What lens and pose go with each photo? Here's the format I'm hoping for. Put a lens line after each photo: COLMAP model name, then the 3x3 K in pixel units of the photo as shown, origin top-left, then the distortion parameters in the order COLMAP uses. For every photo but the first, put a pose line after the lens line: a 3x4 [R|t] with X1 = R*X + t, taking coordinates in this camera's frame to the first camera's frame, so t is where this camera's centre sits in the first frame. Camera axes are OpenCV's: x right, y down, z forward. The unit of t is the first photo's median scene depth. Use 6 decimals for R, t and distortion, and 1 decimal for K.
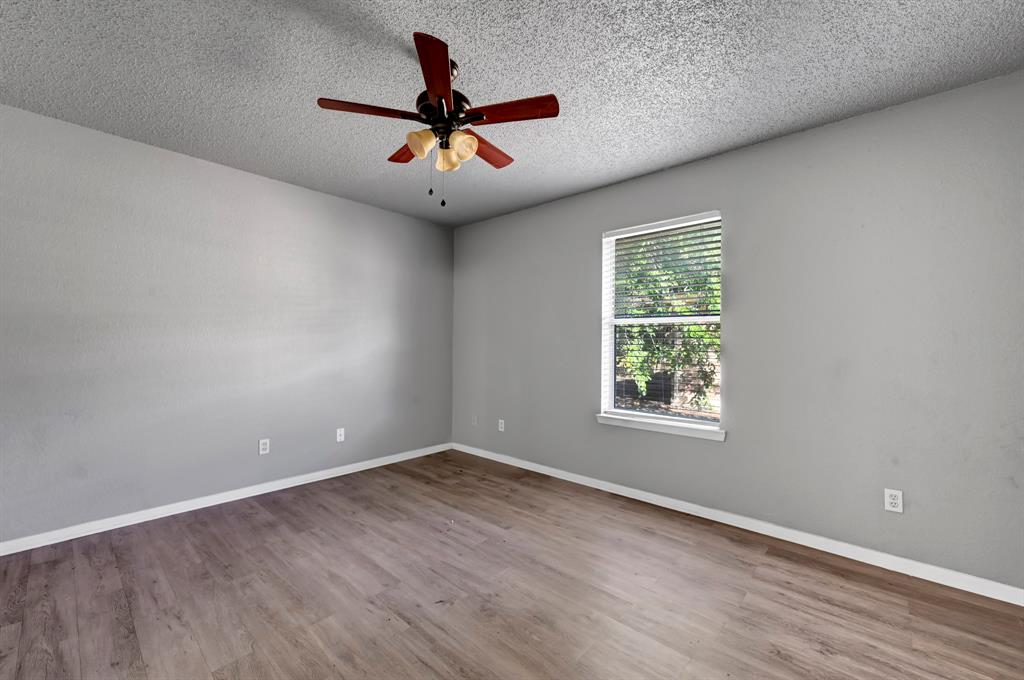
lens RADIAL K [[411.5, 0, 511.2], [0, 411.5, 341.1], [0, 0, 1]] dist [0.001865, -0.000092]
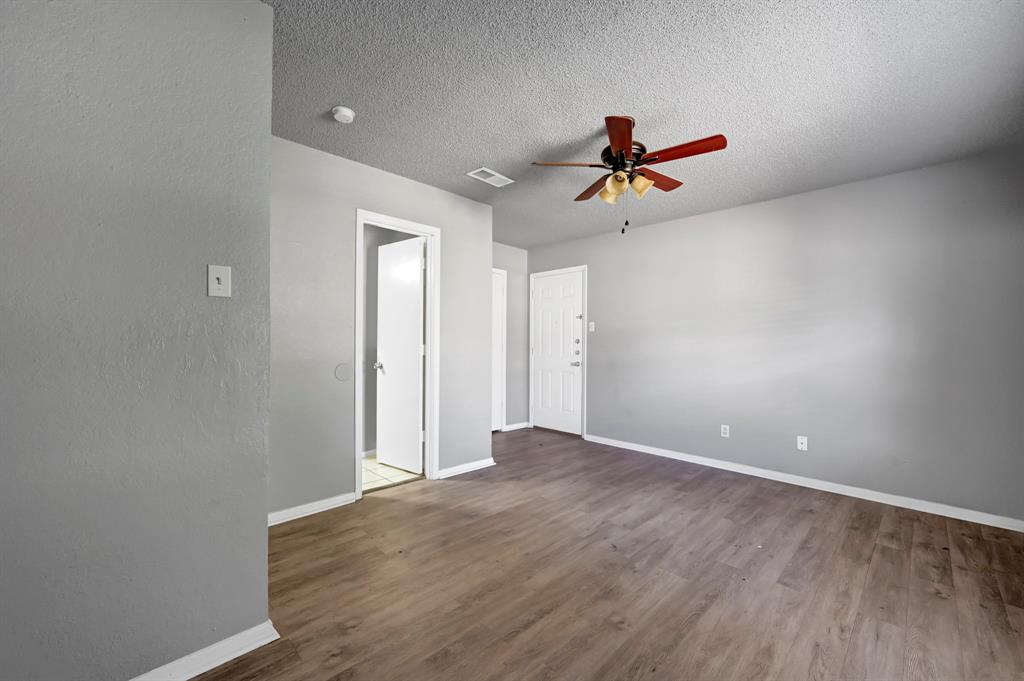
lens RADIAL K [[411.5, 0, 508.6], [0, 411.5, 343.8], [0, 0, 1]] dist [0.001865, -0.000092]
pose [[-0.059755, -0.007883, -0.998182, 0.851007], [-0.003707, 0.999964, -0.007675, 0.012664], [0.998206, 0.003241, -0.059782, 0.565494]]
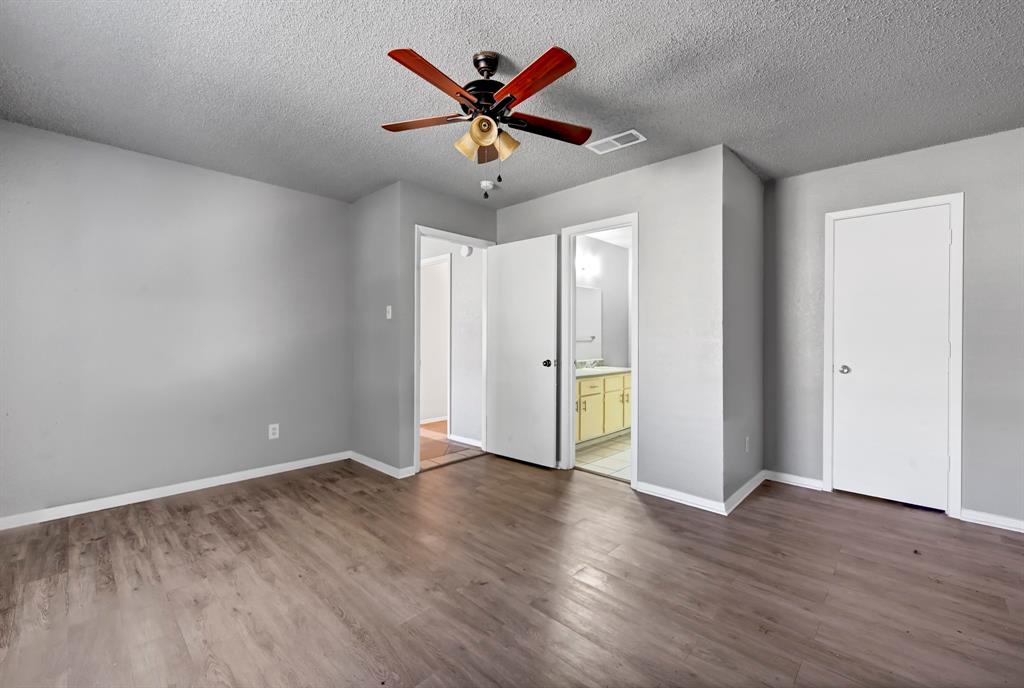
lens RADIAL K [[424.0, 0, 511.3], [0, 424.0, 339.9], [0, 0, 1]] dist [0.001452, -0.000029]
pose [[-0.999401, -0.011670, 0.032594, -0.205415], [-0.011787, 0.999925, -0.003385, 0.013018], [-0.032552, -0.003767, -0.999463, 1.571051]]
